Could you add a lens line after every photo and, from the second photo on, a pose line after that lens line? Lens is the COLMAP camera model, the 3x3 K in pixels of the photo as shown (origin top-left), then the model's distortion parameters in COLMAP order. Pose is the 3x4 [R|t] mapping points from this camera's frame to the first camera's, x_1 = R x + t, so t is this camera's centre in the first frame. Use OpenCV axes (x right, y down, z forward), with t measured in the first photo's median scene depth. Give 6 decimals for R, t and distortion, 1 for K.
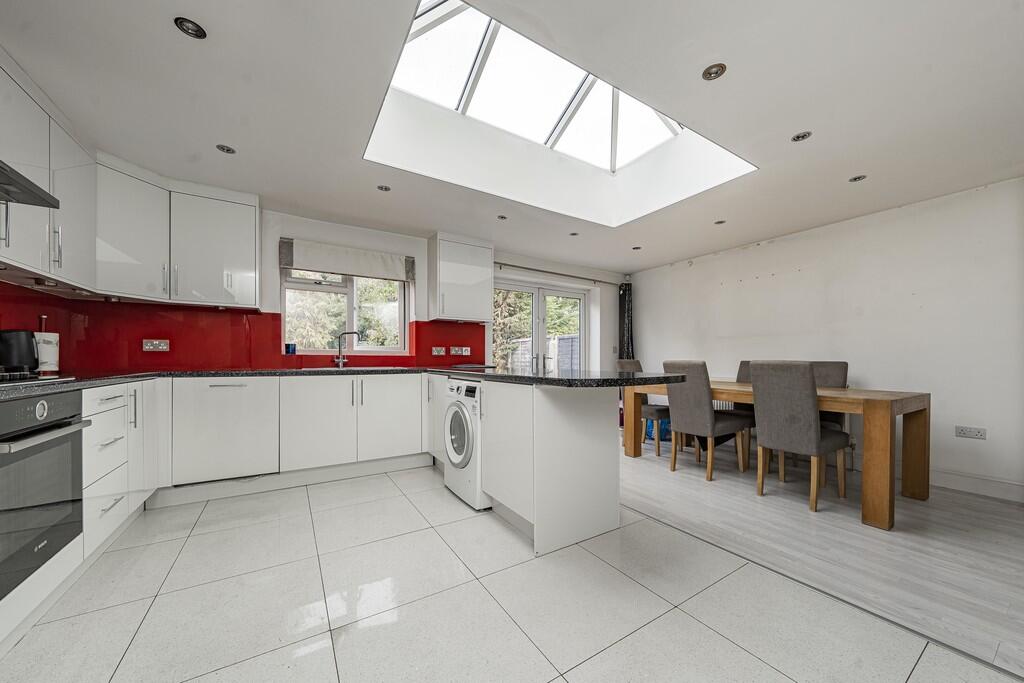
lens RADIAL K [[362.3, 0, 514.9], [0, 362.3, 359.7], [0, 0, 1]] dist [-0.000115, -0.000067]
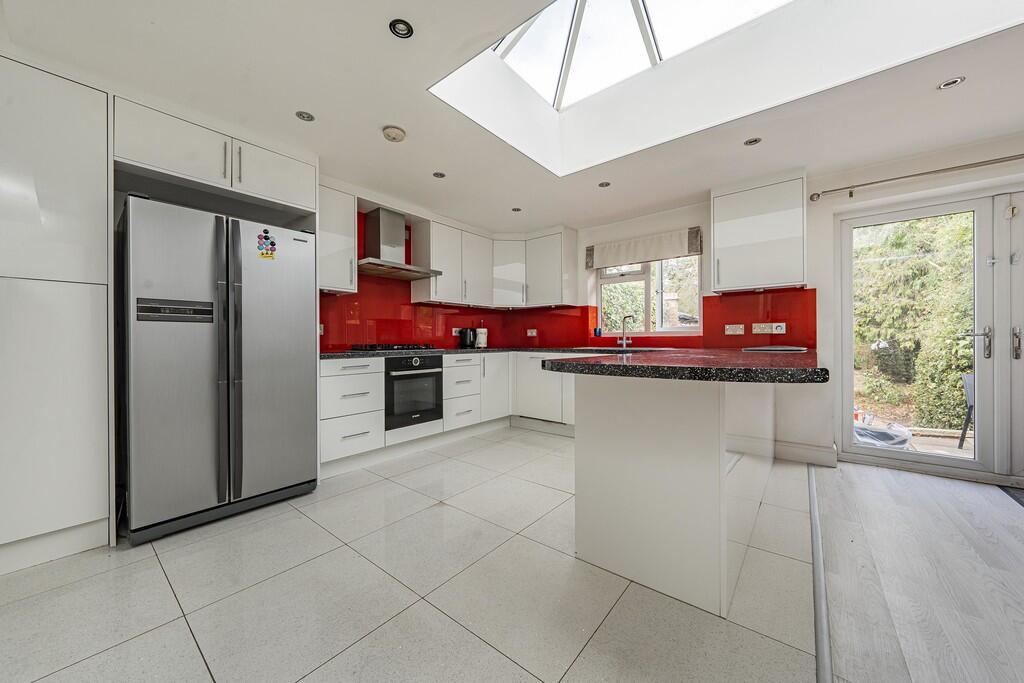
lens RADIAL K [[362.9, 0, 512.0], [0, 362.9, 341.5], [0, 0, 1]] dist [-0.000339, -0.000034]
pose [[0.330701, -0.003854, -0.943728, 0.493608], [0.003149, 0.999991, -0.002980, 0.004842], [0.943730, -0.001987, 0.330710, 0.311735]]
